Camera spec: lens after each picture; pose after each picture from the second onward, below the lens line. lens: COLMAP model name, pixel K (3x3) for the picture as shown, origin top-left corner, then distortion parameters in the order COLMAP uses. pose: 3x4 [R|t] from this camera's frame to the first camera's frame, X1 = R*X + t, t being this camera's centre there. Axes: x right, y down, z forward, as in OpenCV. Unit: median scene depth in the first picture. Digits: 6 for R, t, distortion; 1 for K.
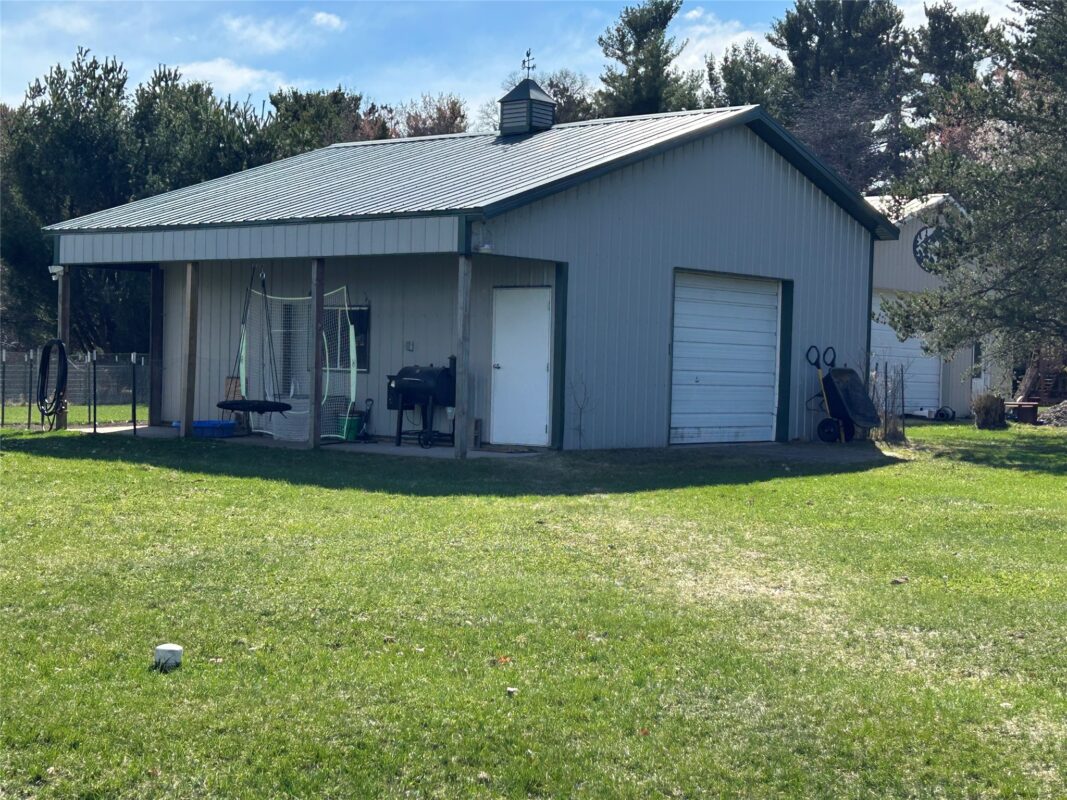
lens RADIAL K [[1680.7, 0, 533.5], [0, 1680.7, 400.0], [0, 0, 1]] dist [-0.003151, -0.010284]
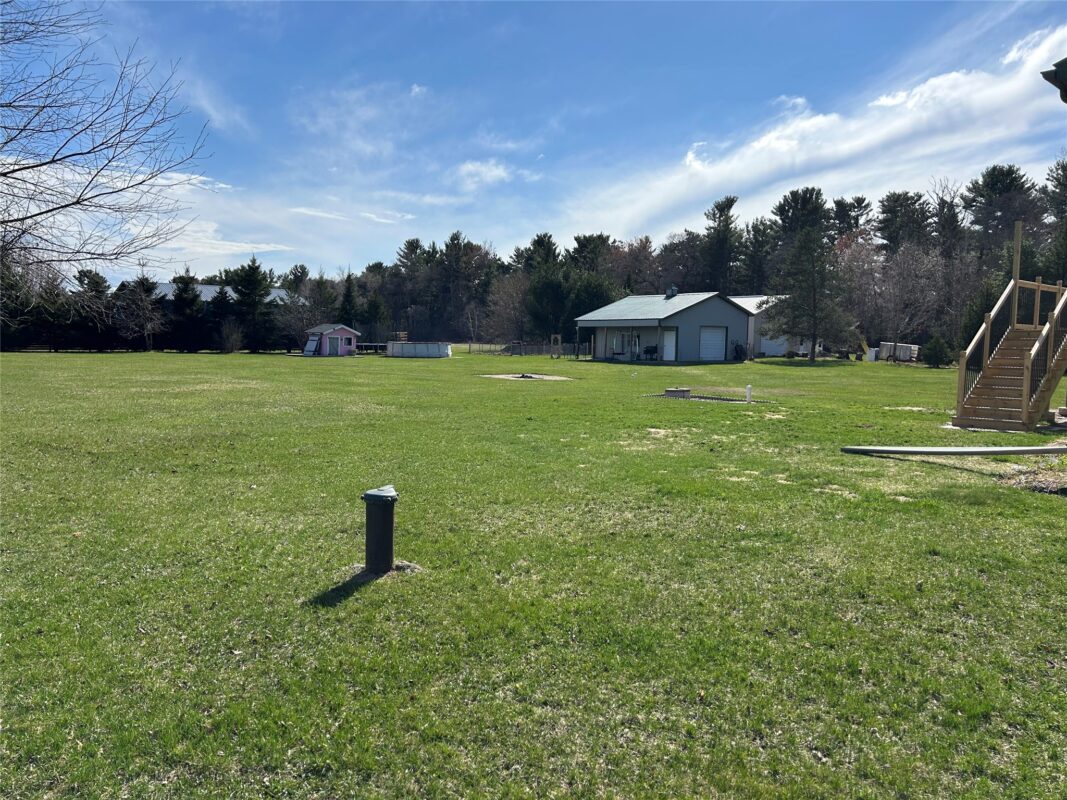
lens RADIAL K [[807.1, 0, 543.9], [0, 807.1, 400.4], [0, 0, 1]] dist [0.108655, -0.089639]
pose [[0.985879, -0.000827, -0.167458, 0.013440], [0.009763, 0.998571, 0.052549, 0.006779], [0.167175, -0.053442, 0.984478, -0.750411]]
